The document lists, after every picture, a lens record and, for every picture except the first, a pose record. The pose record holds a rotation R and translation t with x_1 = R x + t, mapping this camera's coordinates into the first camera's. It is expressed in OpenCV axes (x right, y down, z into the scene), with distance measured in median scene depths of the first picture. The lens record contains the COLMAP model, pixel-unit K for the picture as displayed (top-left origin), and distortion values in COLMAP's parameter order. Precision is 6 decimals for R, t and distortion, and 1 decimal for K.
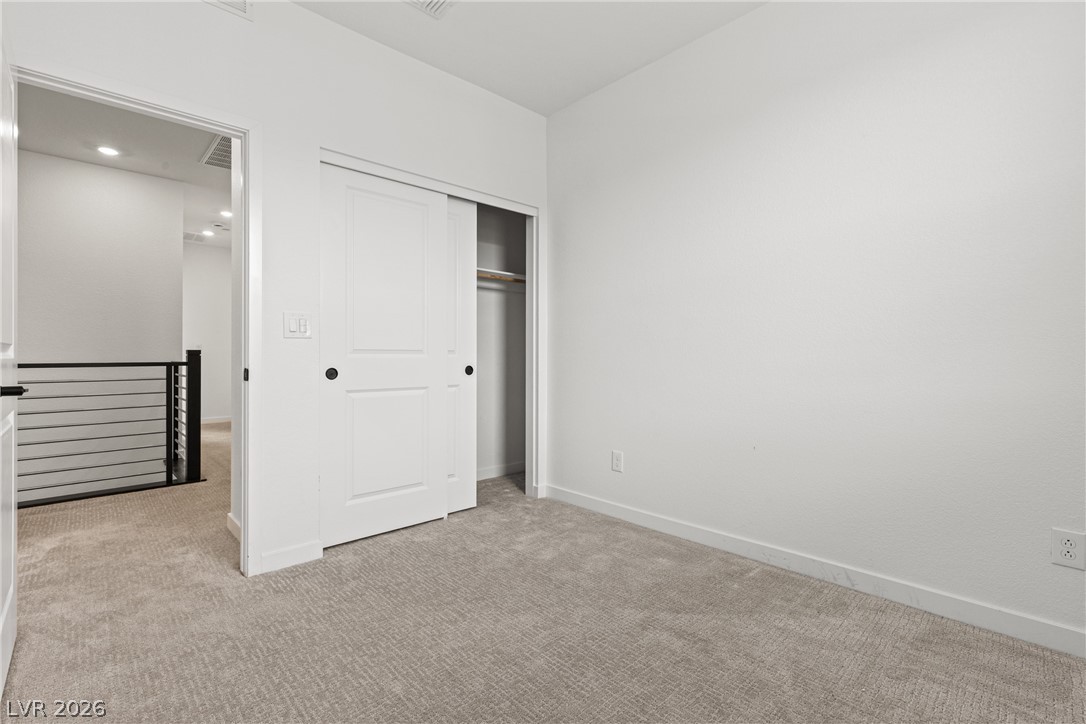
lens RADIAL K [[484.9, 0, 547.7], [0, 484.9, 358.7], [0, 0, 1]] dist [0.003241, 0.000071]
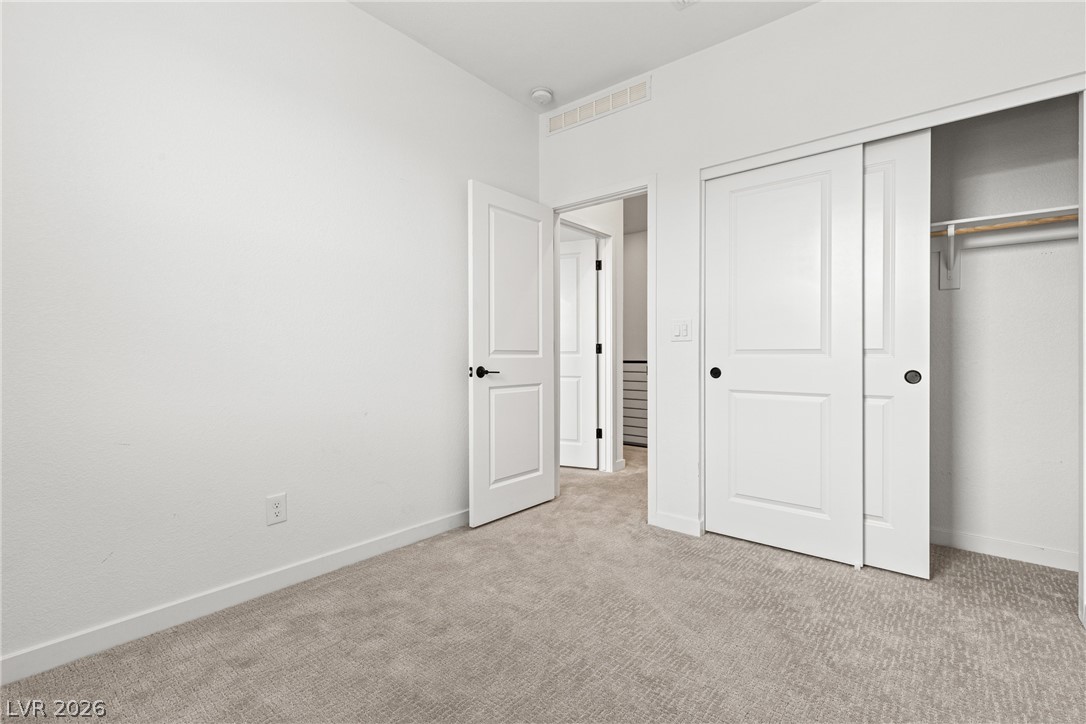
lens RADIAL K [[482.9, 0, 546.5], [0, 482.9, 364.5], [0, 0, 1]] dist [0.002145, -0.000076]
pose [[0.139521, 0.016667, -0.990079, 0.583157], [-0.008347, 0.999843, 0.015655, -0.001058], [0.990184, 0.006080, 0.139638, 0.497585]]
